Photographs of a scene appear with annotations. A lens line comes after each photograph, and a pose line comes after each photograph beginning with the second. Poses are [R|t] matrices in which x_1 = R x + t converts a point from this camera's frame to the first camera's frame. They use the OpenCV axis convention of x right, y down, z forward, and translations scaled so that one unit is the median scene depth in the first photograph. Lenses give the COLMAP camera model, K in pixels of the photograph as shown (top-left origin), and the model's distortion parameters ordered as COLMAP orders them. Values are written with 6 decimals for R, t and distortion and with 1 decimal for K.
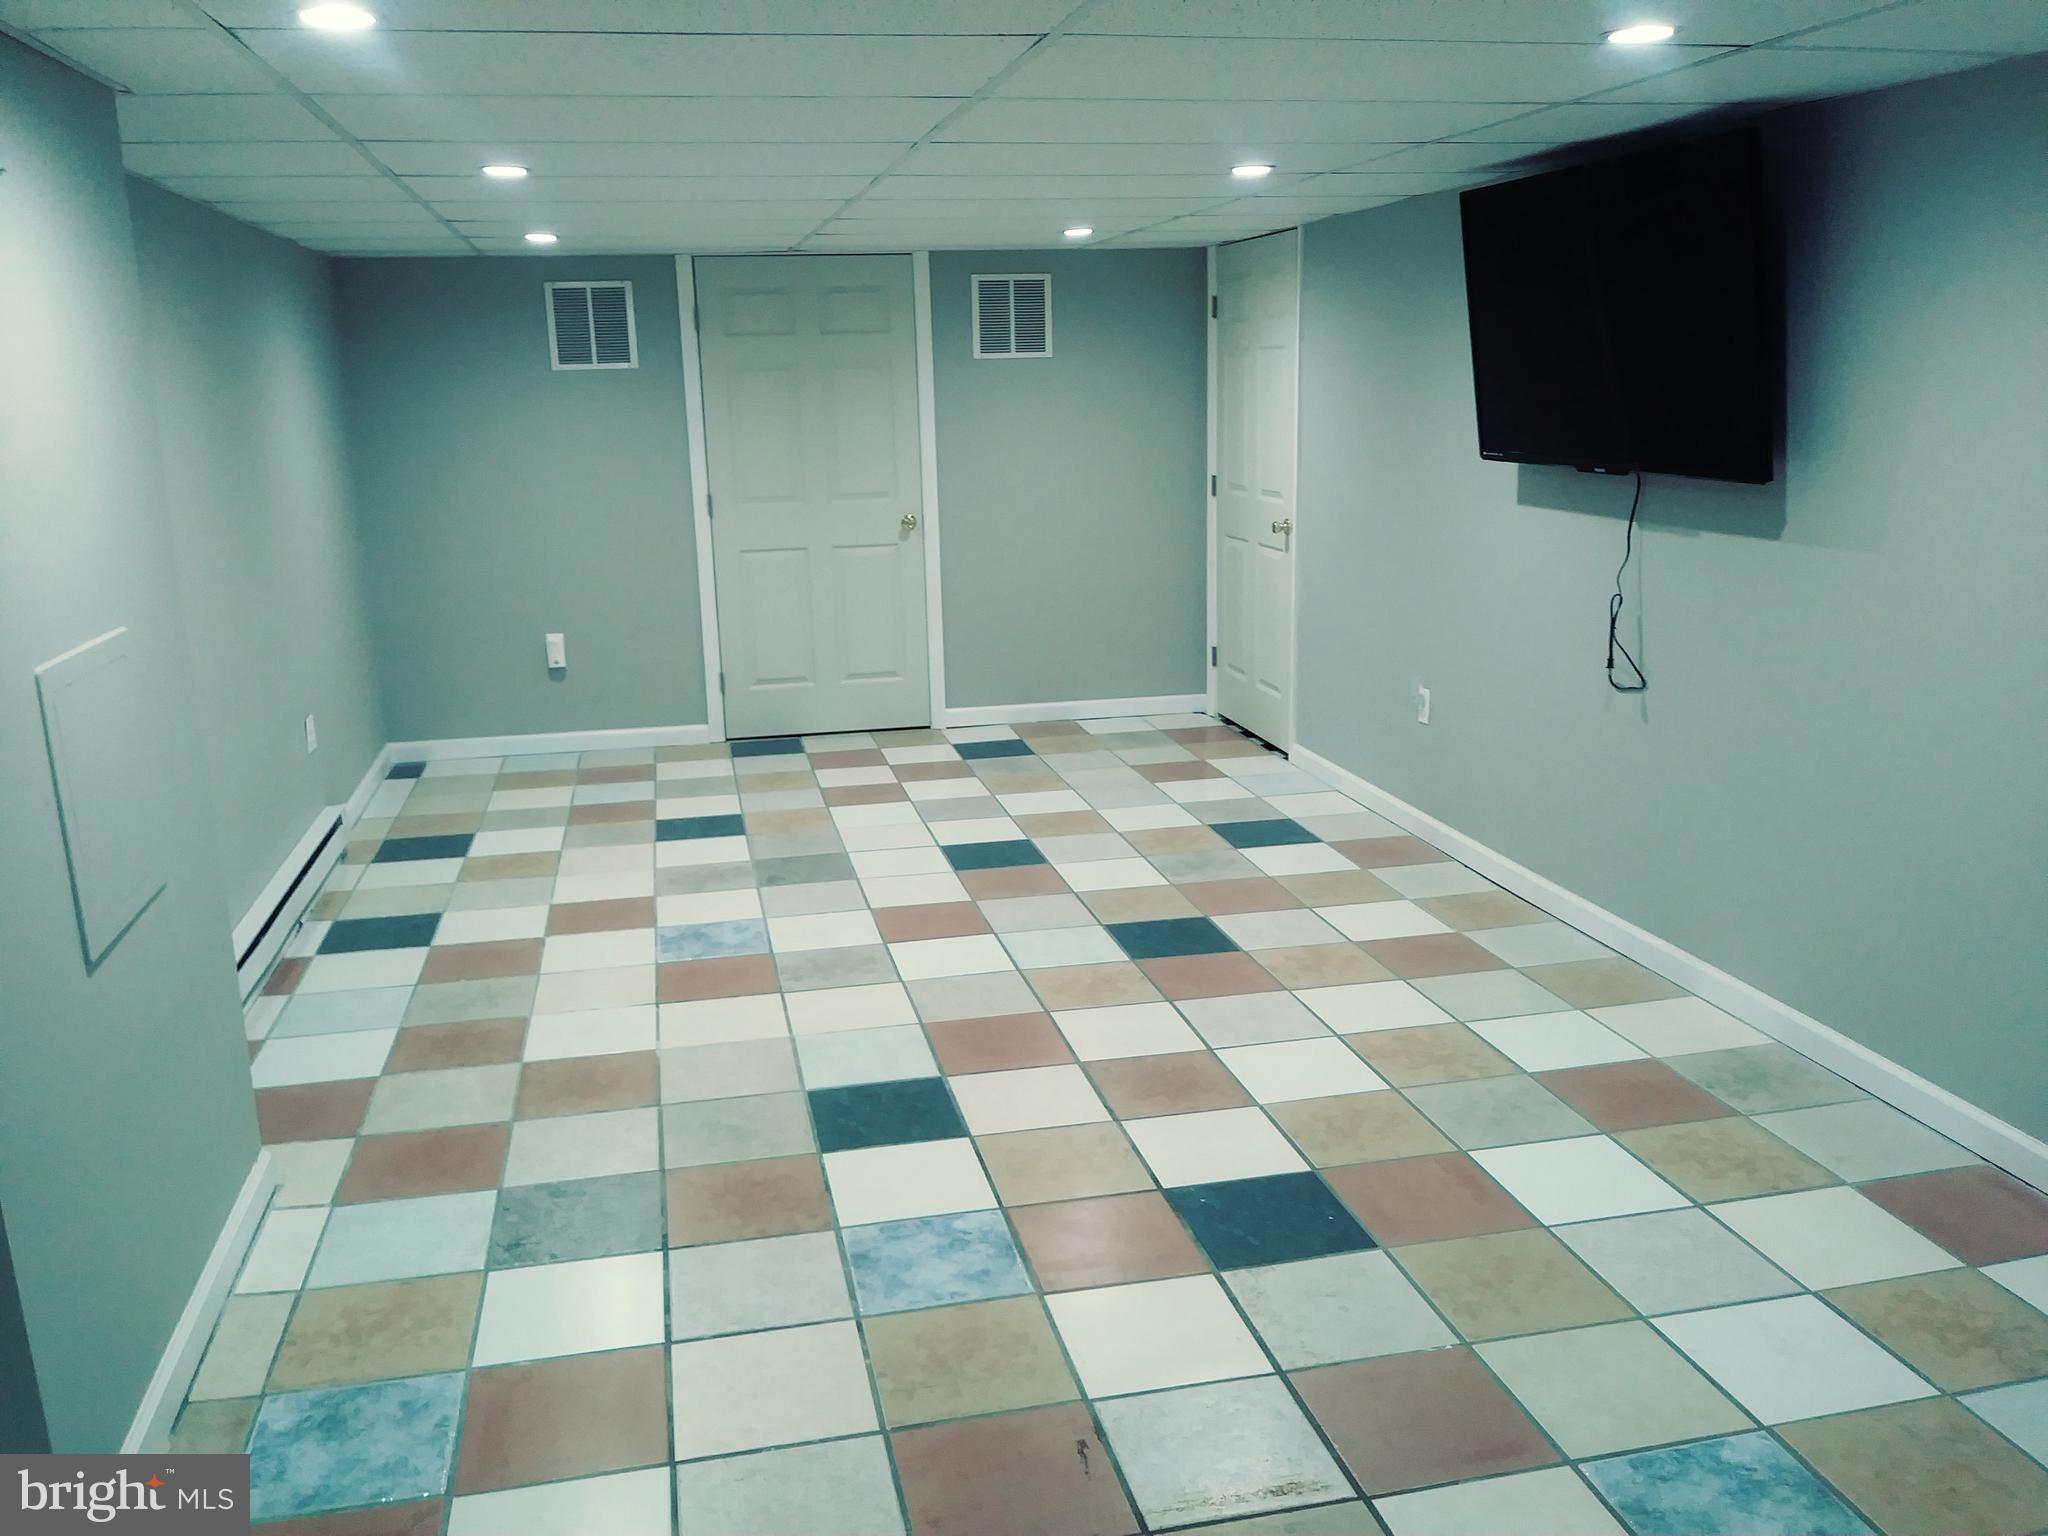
lens RADIAL K [[1644.5, 0, 1024.0], [0, 1644.5, 768.0], [0, 0, 1]] dist [0.144574, -0.001389]
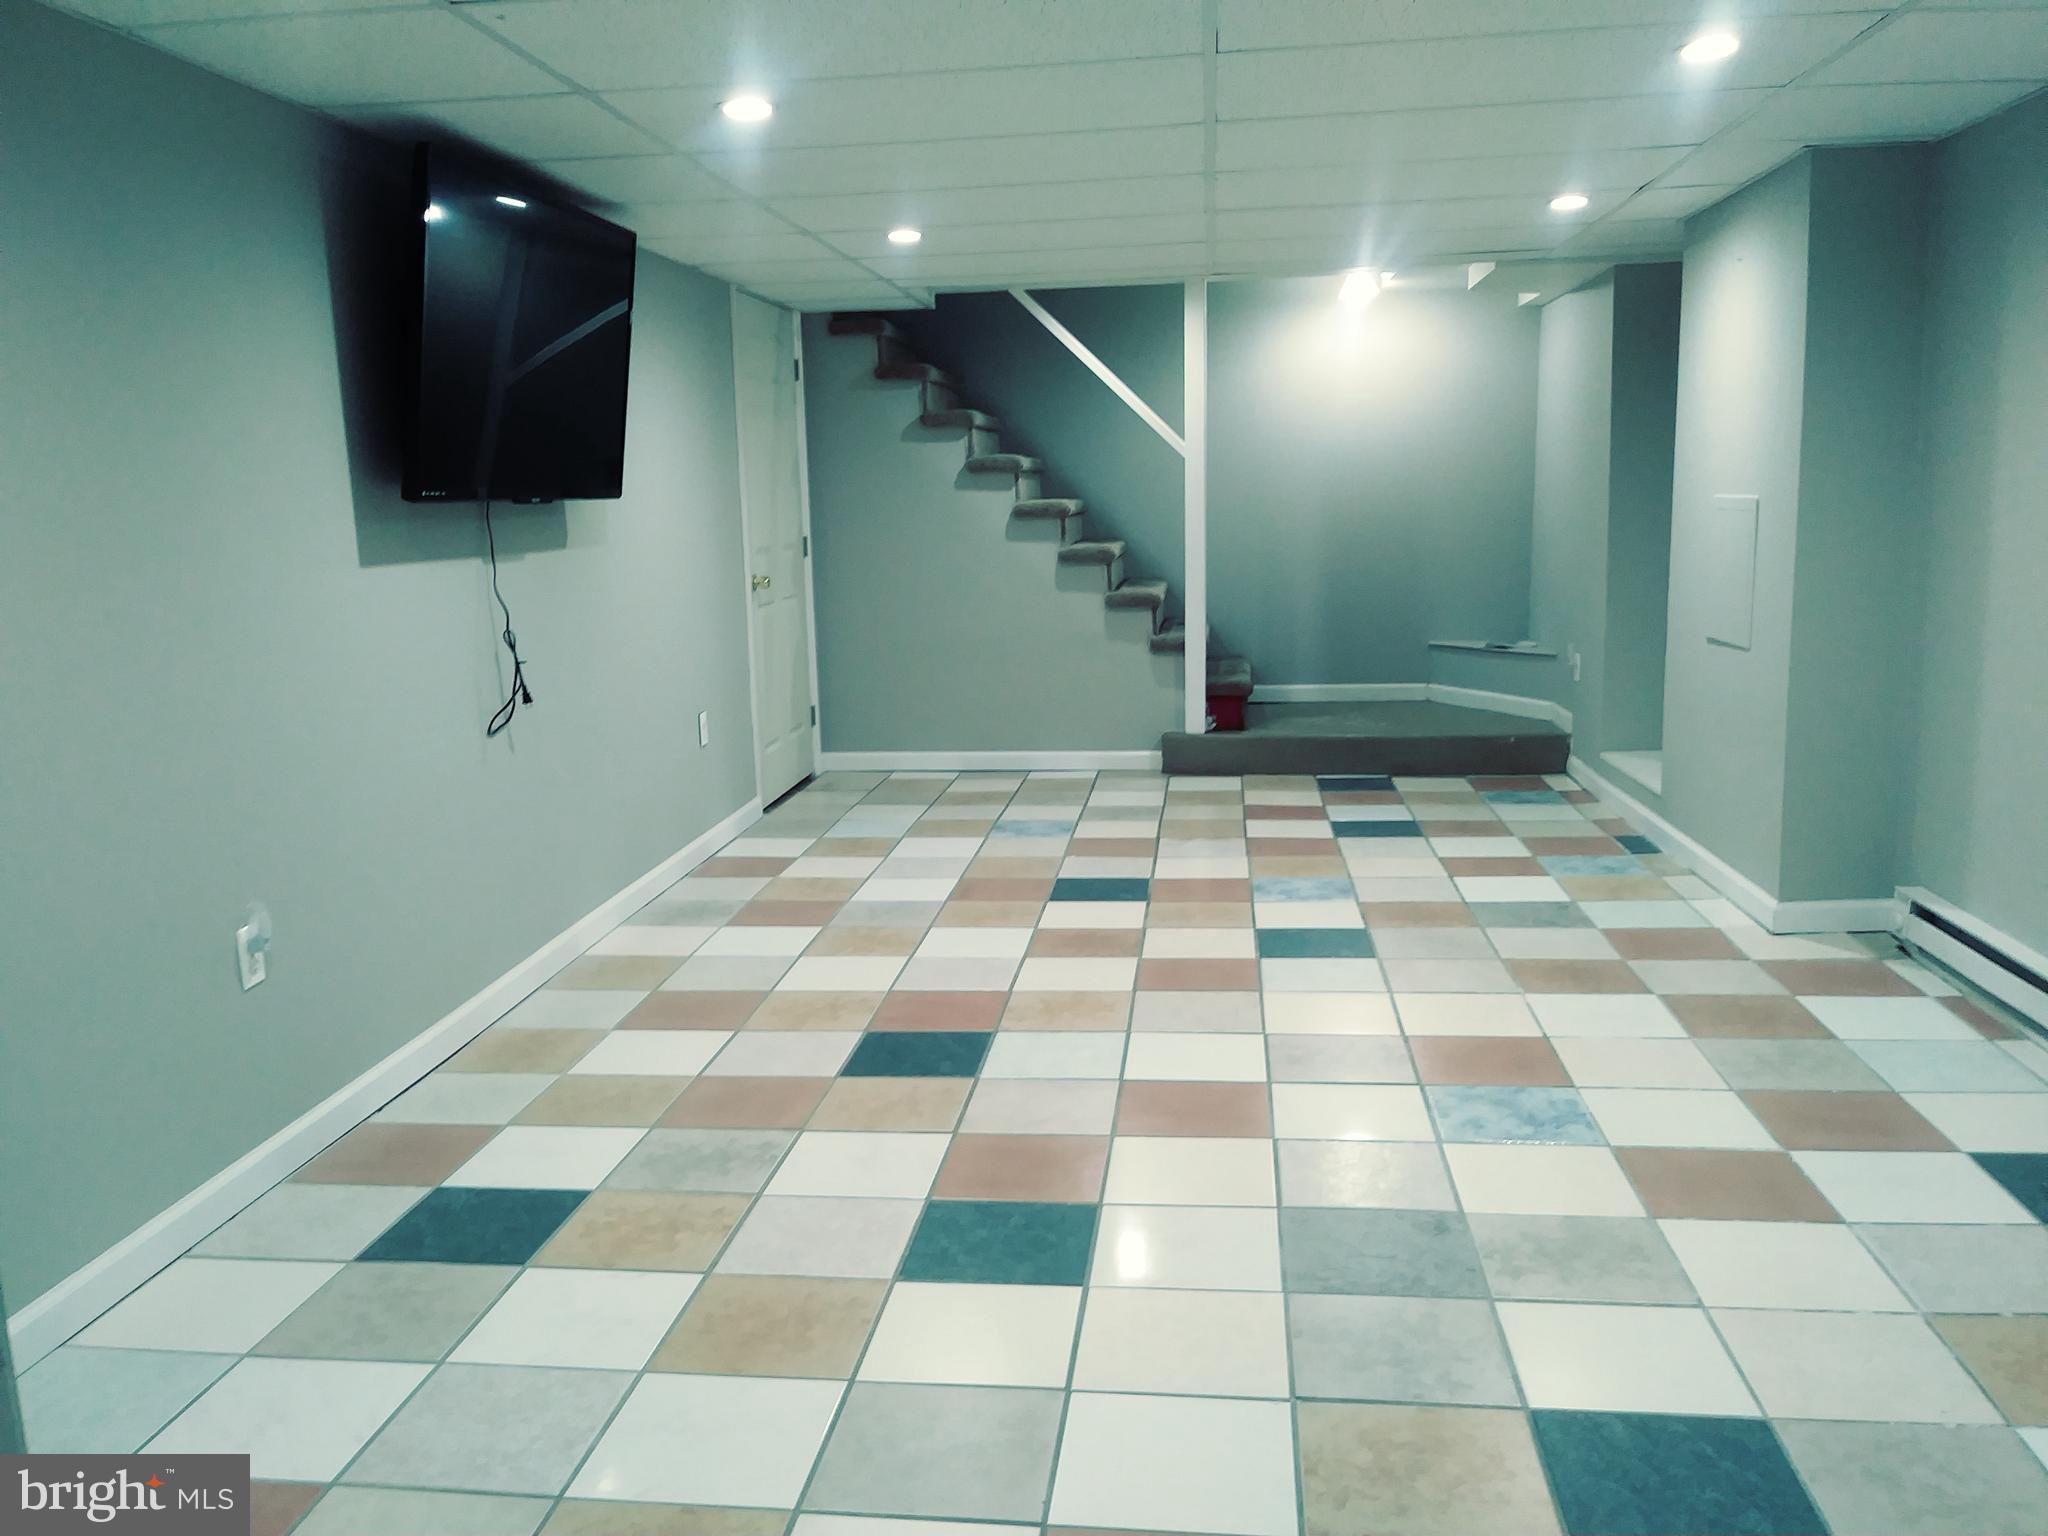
lens RADIAL K [[1644.5, 0, 1024.0], [0, 1644.5, 768.0], [0, 0, 1]] dist [0.144574, -0.001389]
pose [[-0.939528, -0.010910, 0.342299, -0.238789], [0.125508, 0.918986, 0.373780, -0.327637], [-0.318647, 0.394138, -0.862044, 1.640277]]
